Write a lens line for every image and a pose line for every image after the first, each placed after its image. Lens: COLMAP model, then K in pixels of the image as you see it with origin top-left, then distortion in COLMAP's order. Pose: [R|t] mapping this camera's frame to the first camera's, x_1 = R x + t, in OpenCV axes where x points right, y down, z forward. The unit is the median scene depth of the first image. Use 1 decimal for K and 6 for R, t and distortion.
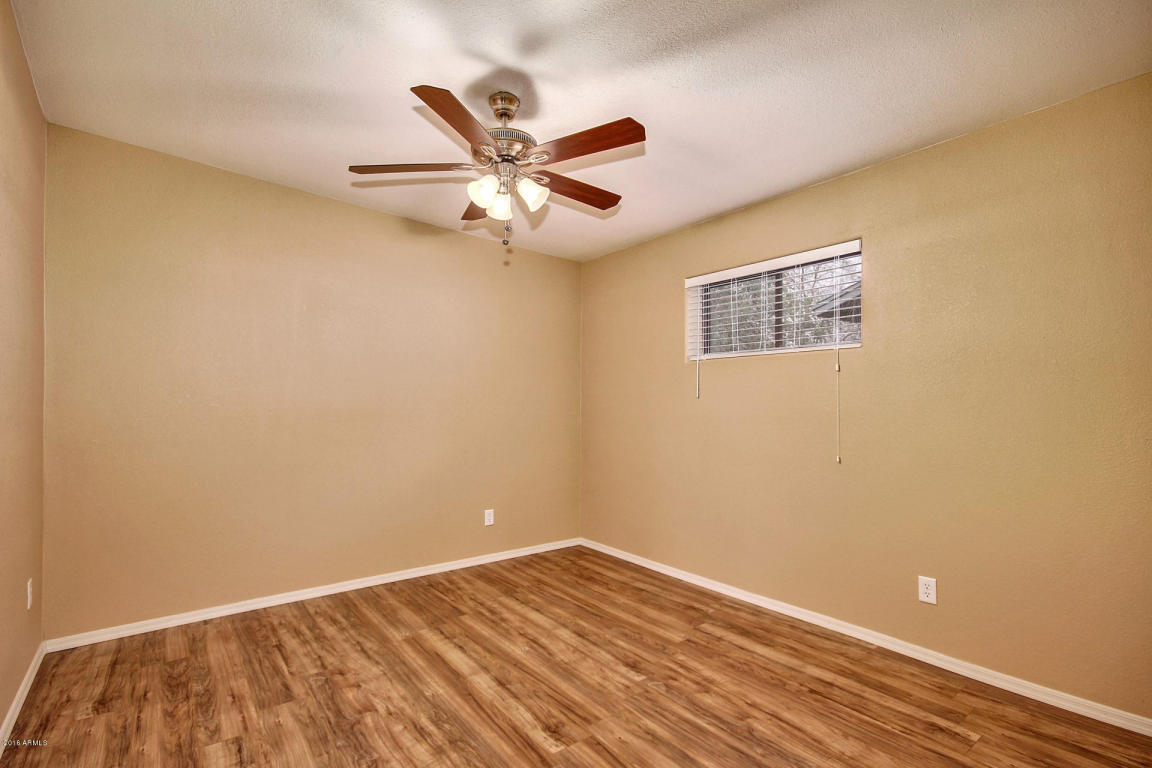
lens RADIAL K [[530.6, 0, 582.5], [0, 530.6, 388.0], [0, 0, 1]] dist [0.004674, -0.003583]
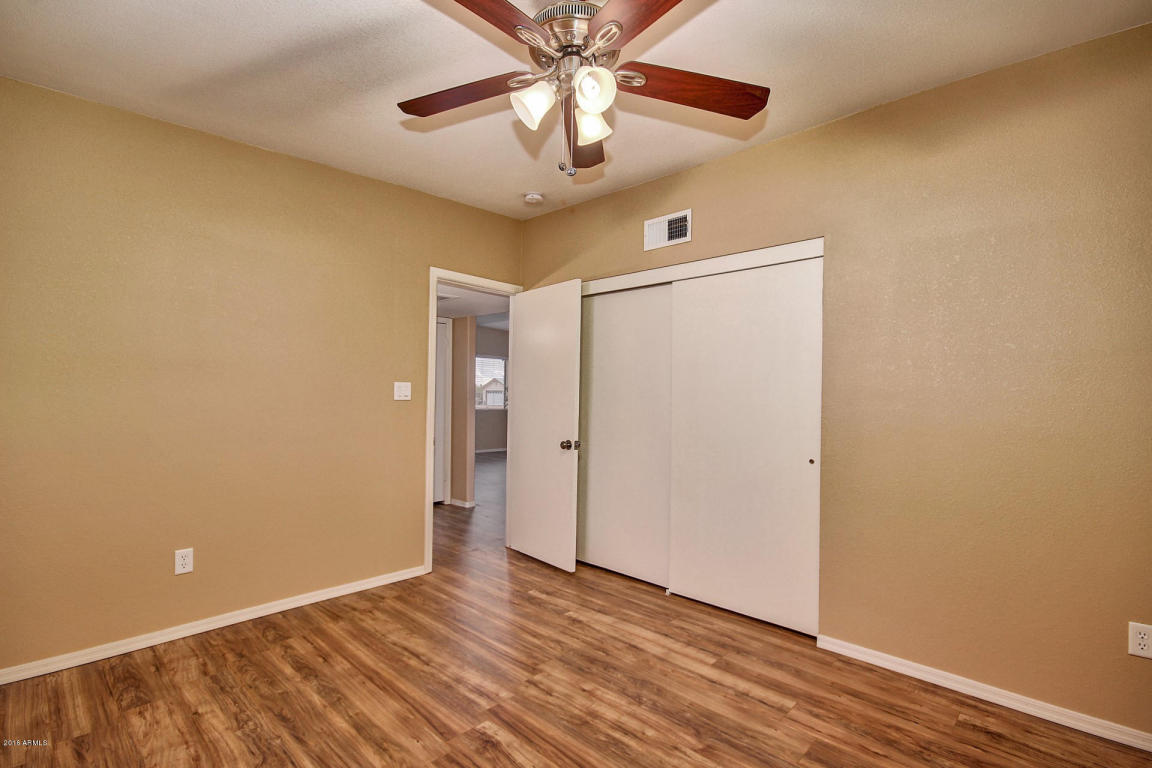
lens RADIAL K [[530.6, 0, 575.1], [0, 530.6, 391.1], [0, 0, 1]] dist [0.004674, -0.003583]
pose [[-0.988063, -0.020230, -0.152713, -0.050577], [-0.017074, 0.999613, -0.021952, 0.039378], [0.153098, -0.019082, -0.988027, 1.974580]]
